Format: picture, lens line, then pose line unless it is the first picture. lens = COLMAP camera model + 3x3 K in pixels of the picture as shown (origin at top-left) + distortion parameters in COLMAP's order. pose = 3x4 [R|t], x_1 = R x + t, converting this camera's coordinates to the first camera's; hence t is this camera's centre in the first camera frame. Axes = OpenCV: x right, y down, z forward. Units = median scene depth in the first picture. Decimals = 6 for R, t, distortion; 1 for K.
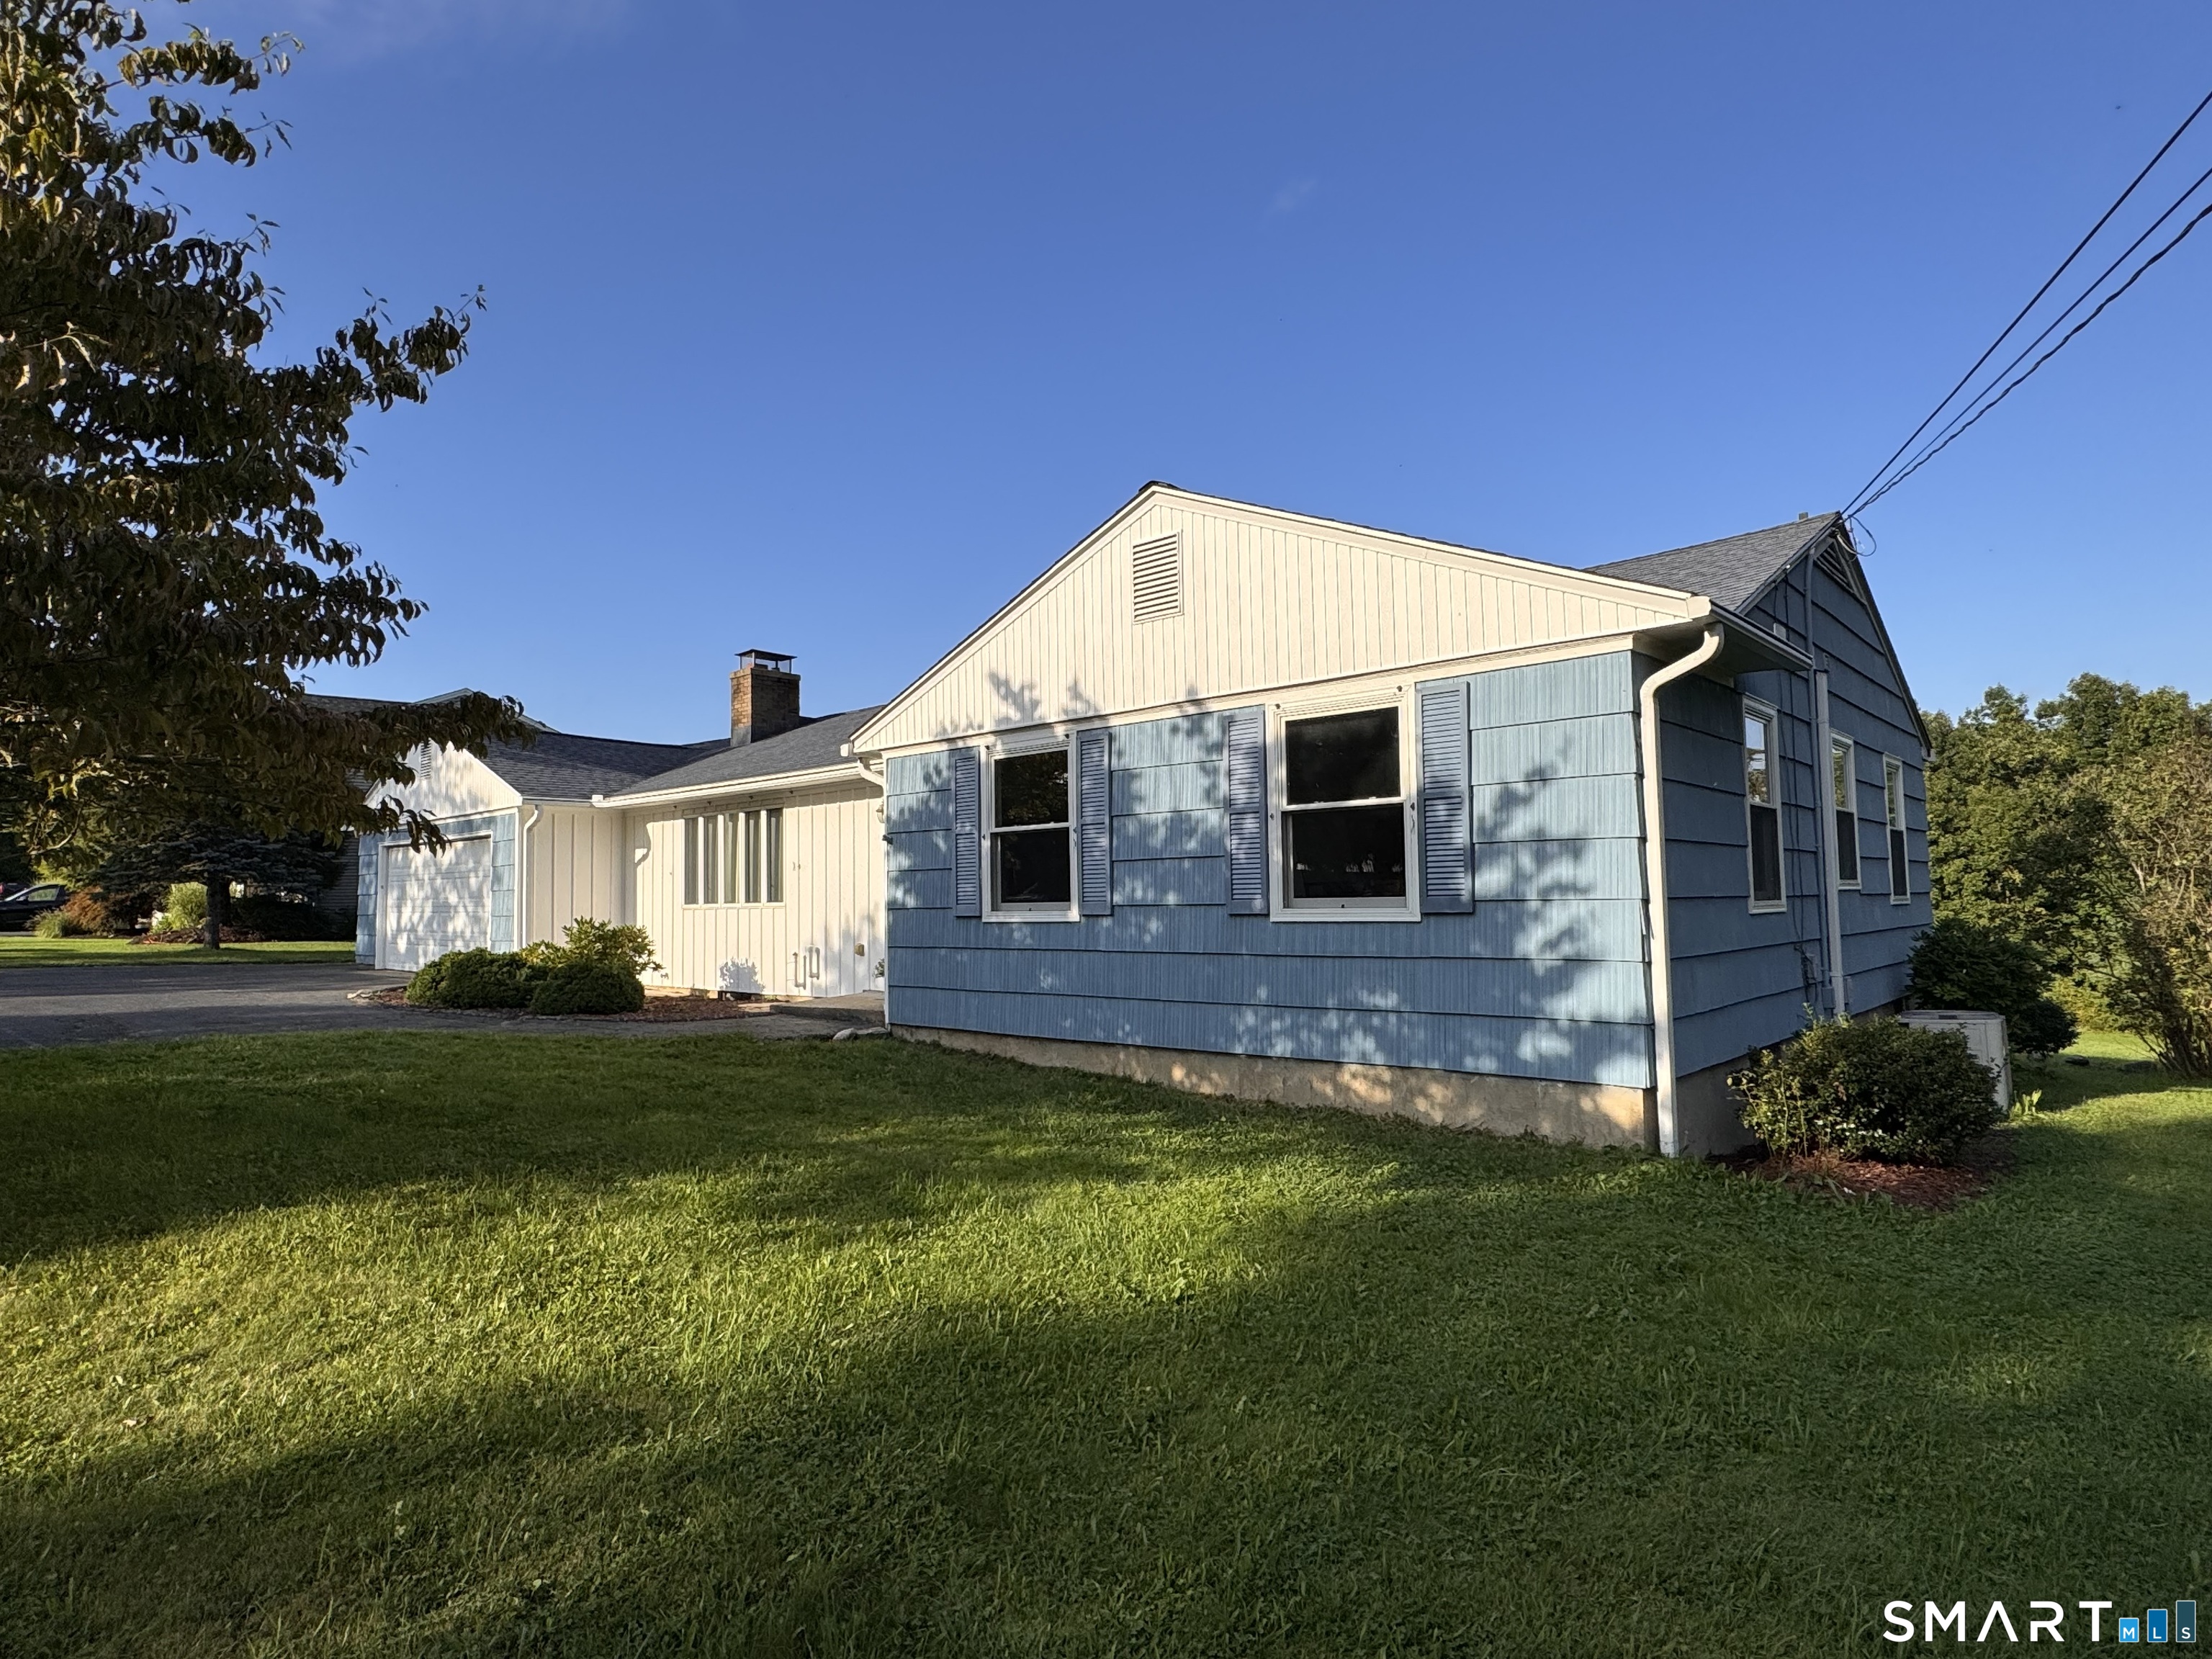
lens RADIAL K [[1221.0, 0, 1106.0], [0, 1221.0, 829.5], [0, 0, 1]] dist [0.003793, 0.000823]
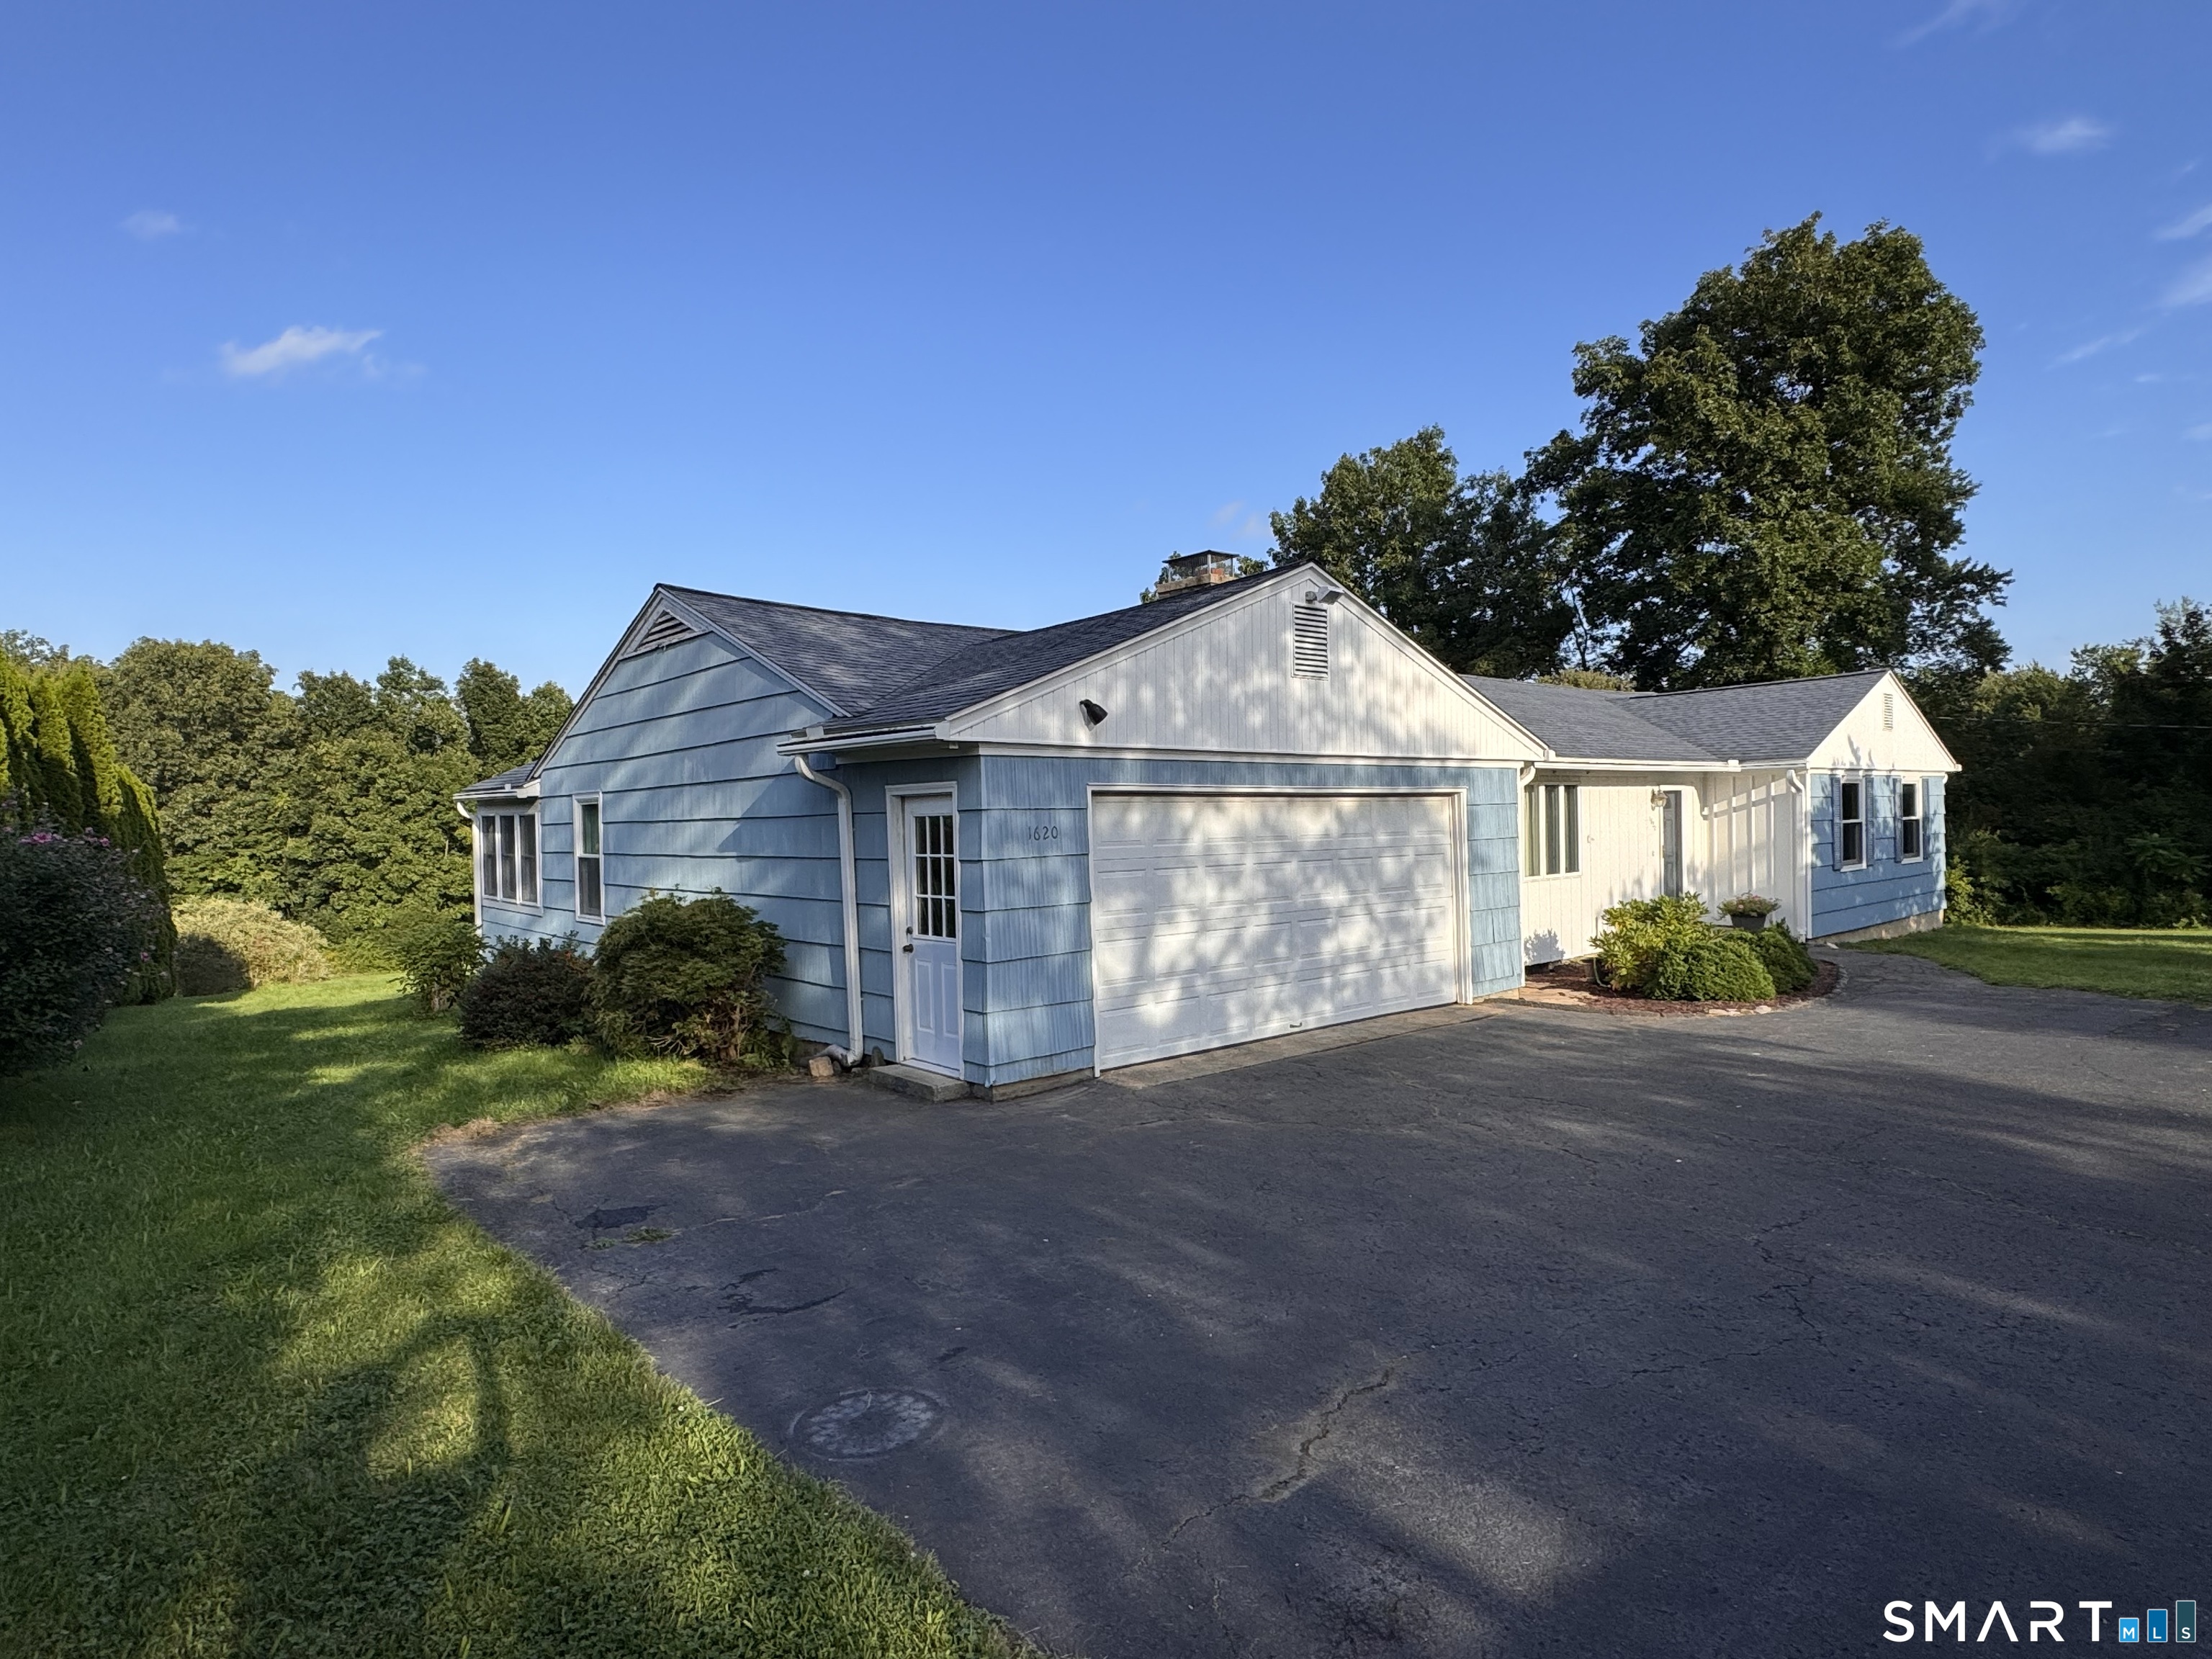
lens RADIAL K [[1221.0, 0, 1106.0], [0, 1221.0, 829.5], [0, 0, 1]] dist [0.003793, 0.000823]
pose [[0.128569, 0.009114, 0.991659, -1.374734], [-0.024188, 0.999689, -0.006052, 0.037455], [-0.991406, -0.023208, 0.128749, 1.263335]]
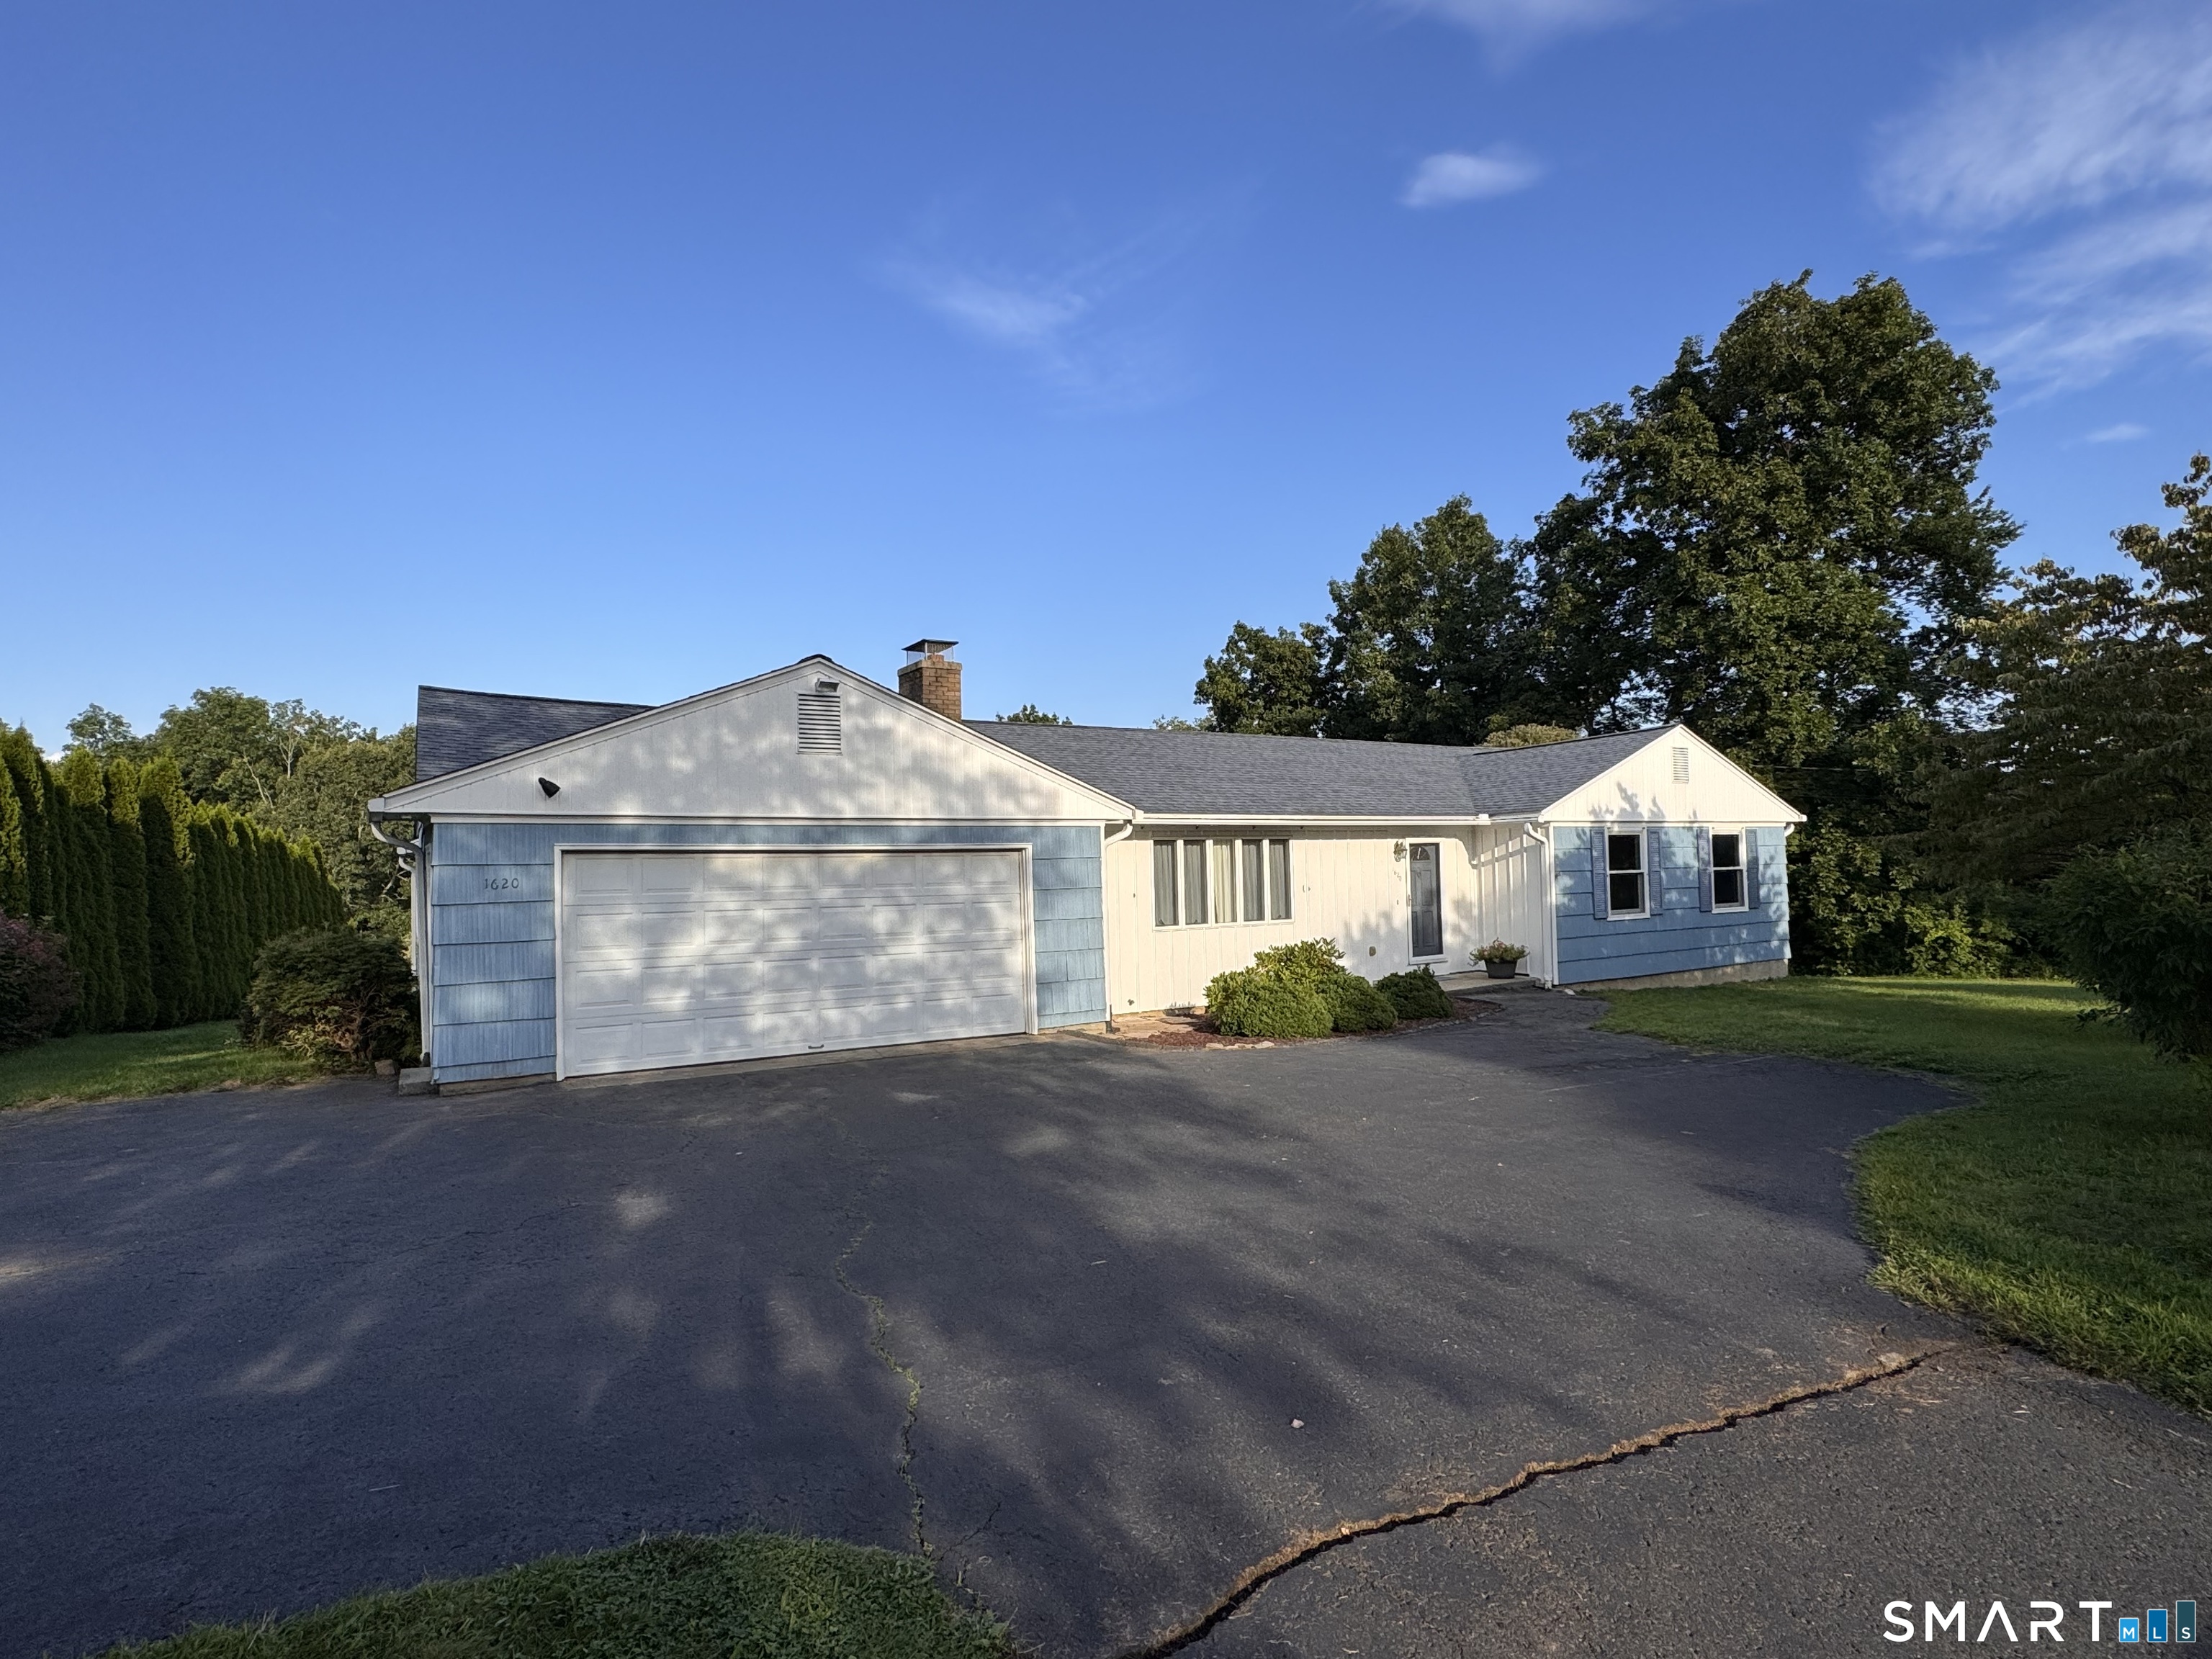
lens RADIAL K [[1141.1, 0, 1106.0], [0, 1141.1, 829.5], [0, 0, 1]] dist [0.001660, 0.000513]
pose [[0.294709, 0.048805, 0.954340, -1.353042], [-0.025475, 0.998741, -0.043209, 0.024686], [-0.955248, -0.011578, 0.295581, 0.838527]]
